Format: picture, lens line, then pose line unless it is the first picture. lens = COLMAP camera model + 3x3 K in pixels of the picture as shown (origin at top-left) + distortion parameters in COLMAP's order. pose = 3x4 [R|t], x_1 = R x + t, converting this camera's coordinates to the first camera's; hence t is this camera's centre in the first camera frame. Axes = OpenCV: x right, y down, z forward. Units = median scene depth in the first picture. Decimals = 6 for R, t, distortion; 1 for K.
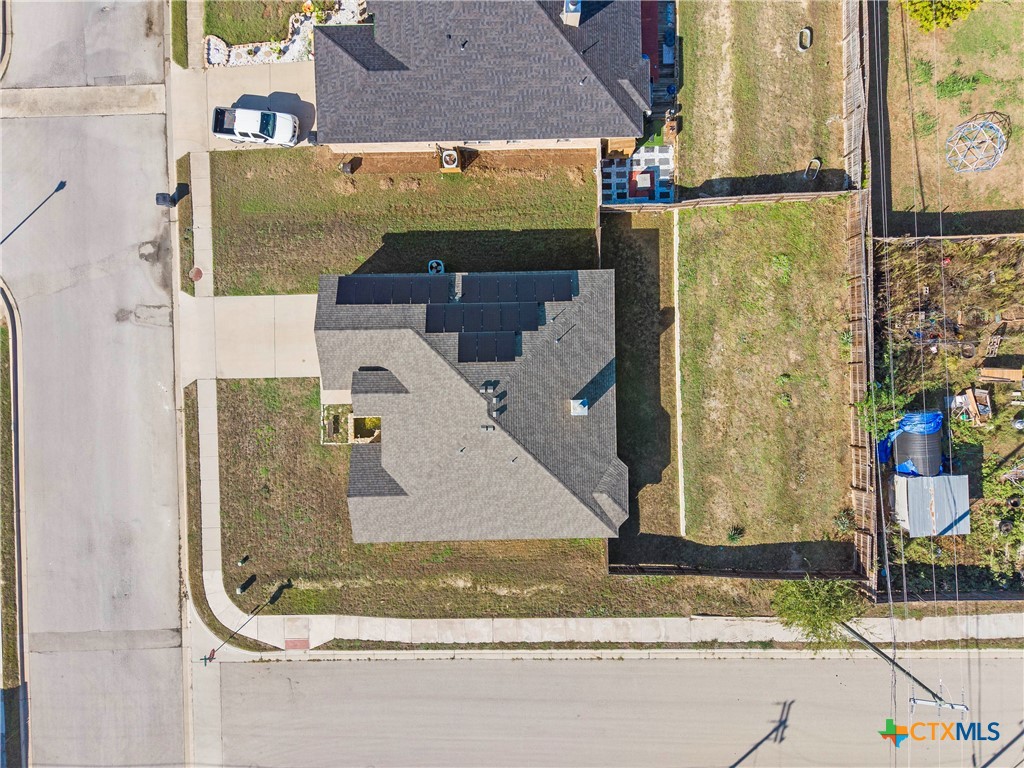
lens RADIAL K [[678.8, 0, 510.6], [0, 678.8, 387.5], [0, 0, 1]] dist [0.023566, -0.023597]
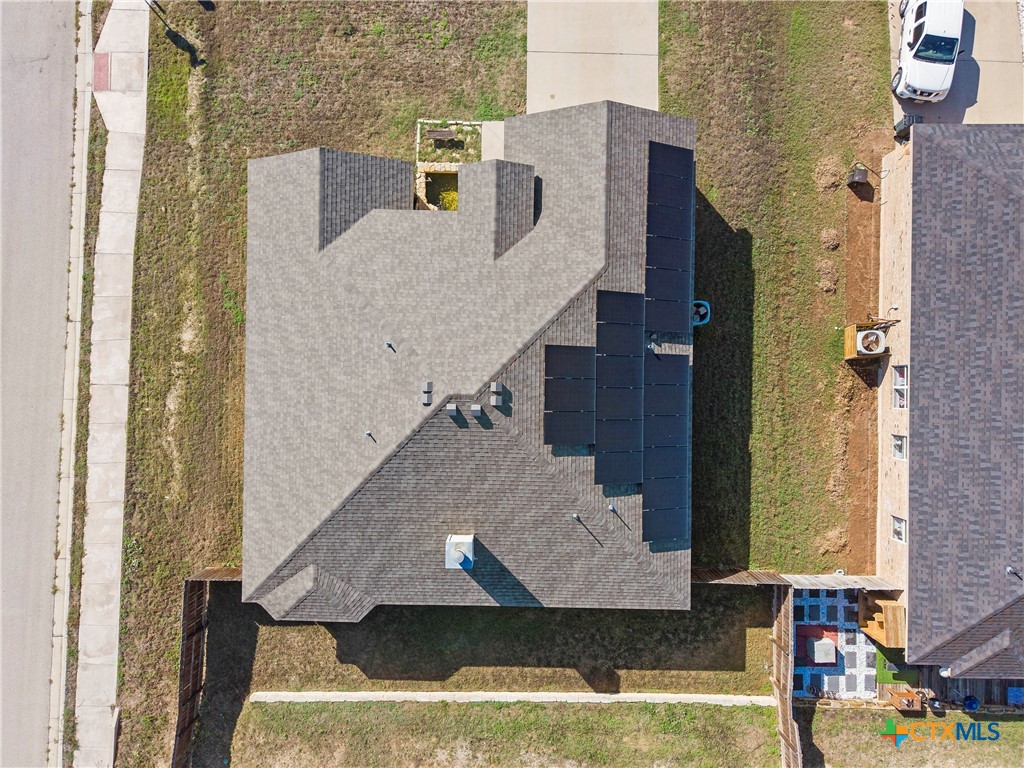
lens RADIAL K [[678.8, 0, 510.6], [0, 678.8, 387.5], [0, 0, 1]] dist [0.023566, -0.023597]
pose [[-0.033141, 0.999446, -0.003192, -0.033828], [-0.999369, -0.033178, -0.012664, -0.001514], [-0.012763, 0.002770, 0.999915, 0.375410]]
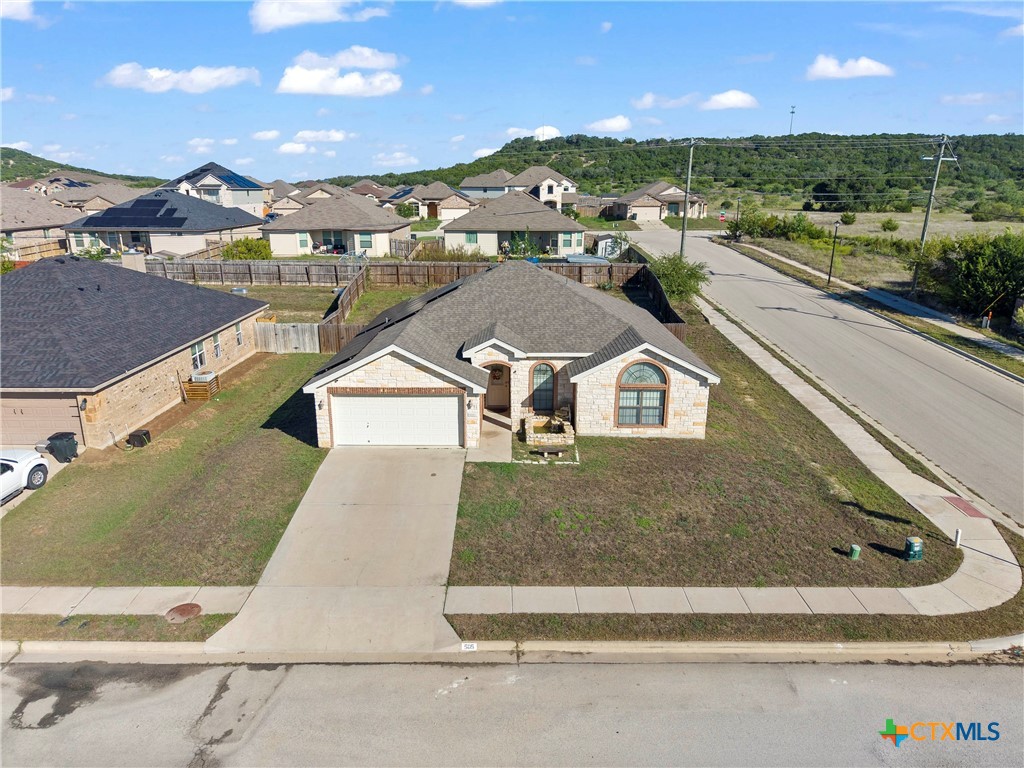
lens RADIAL K [[678.8, 0, 510.6], [0, 678.8, 387.5], [0, 0, 1]] dist [0.023566, -0.023597]
pose [[0.026867, -0.284888, 0.958184, -0.822741], [0.999578, -0.002941, -0.028903, 0.041045], [0.011052, 0.958556, 0.284689, 0.774035]]
